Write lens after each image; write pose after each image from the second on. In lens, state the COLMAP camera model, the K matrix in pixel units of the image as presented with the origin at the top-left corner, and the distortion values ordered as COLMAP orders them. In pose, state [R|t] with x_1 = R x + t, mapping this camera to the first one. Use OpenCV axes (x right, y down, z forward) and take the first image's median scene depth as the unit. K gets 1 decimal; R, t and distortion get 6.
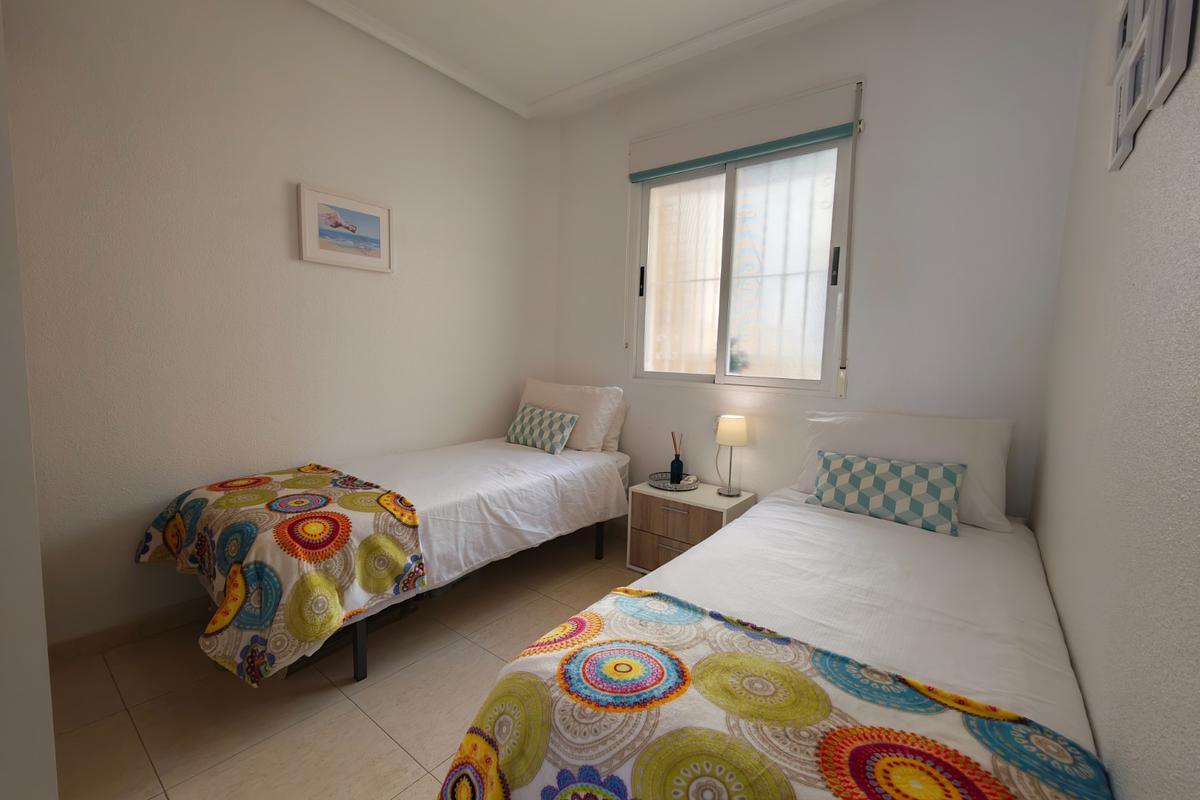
lens RADIAL K [[498.5, 0, 597.9], [0, 498.5, 401.0], [0, 0, 1]] dist [-0.000190, 0.000450]
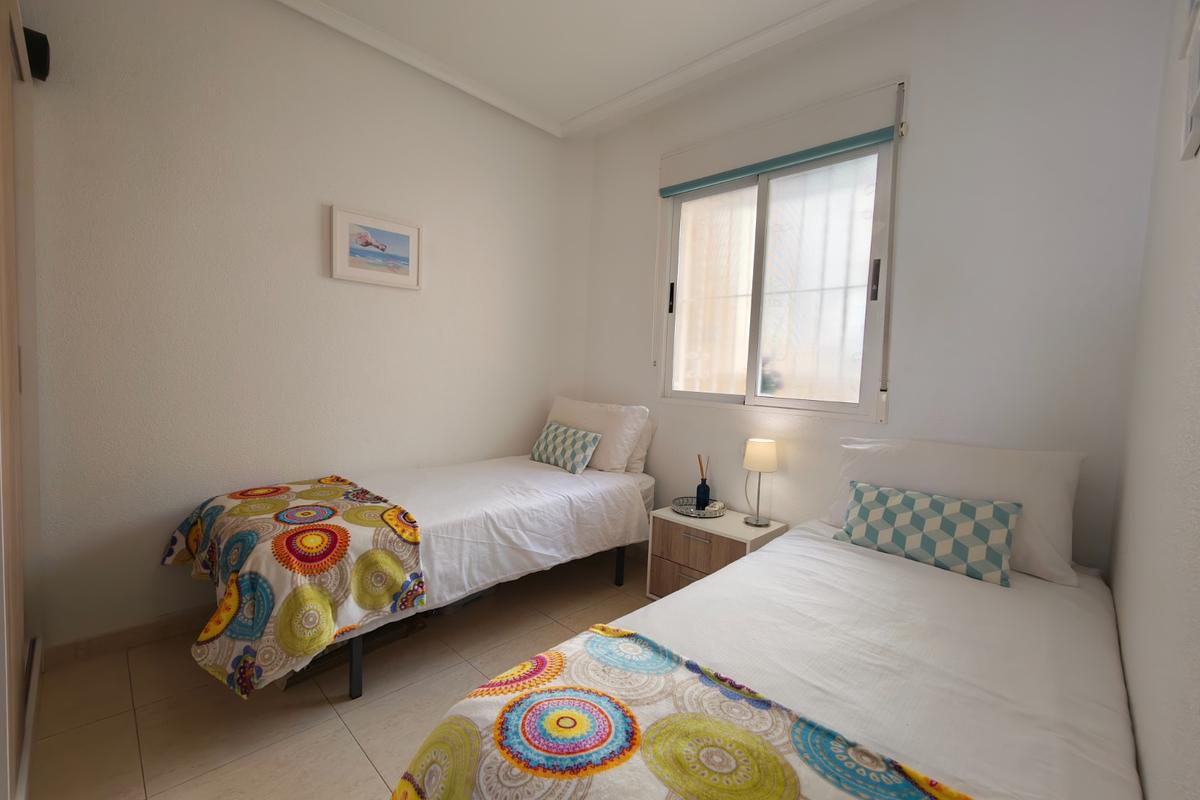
lens RADIAL K [[498.5, 0, 597.9], [0, 498.5, 401.0], [0, 0, 1]] dist [-0.000190, 0.000450]
pose [[0.993888, 0.019314, -0.108693, 0.089339], [-0.023281, 0.999104, -0.035344, -0.003021], [0.107913, 0.037659, 0.993447, 0.047771]]
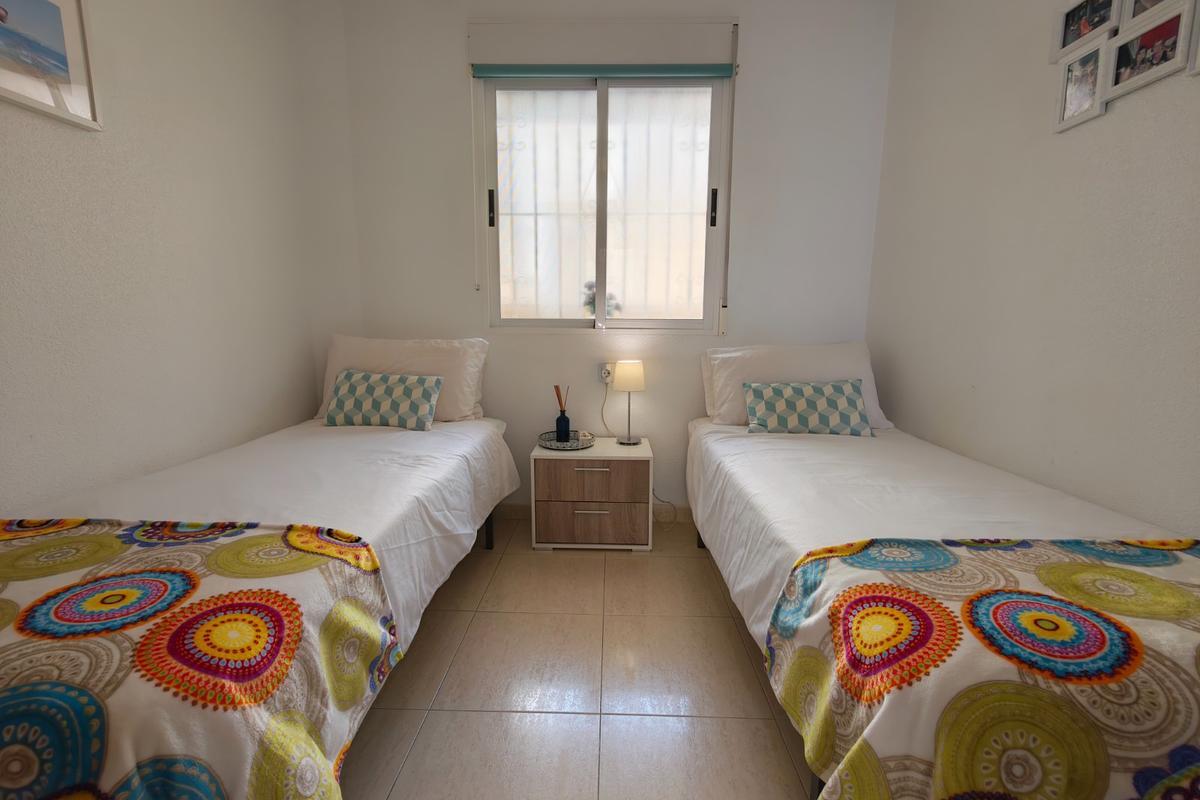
lens RADIAL K [[498.5, 0, 597.9], [0, 498.5, 401.0], [0, 0, 1]] dist [-0.000190, 0.000450]
pose [[0.803913, -0.115940, 0.583337, -0.462642], [0.073283, 0.992651, 0.096299, 0.014740], [-0.590215, -0.034667, 0.806501, 0.366047]]
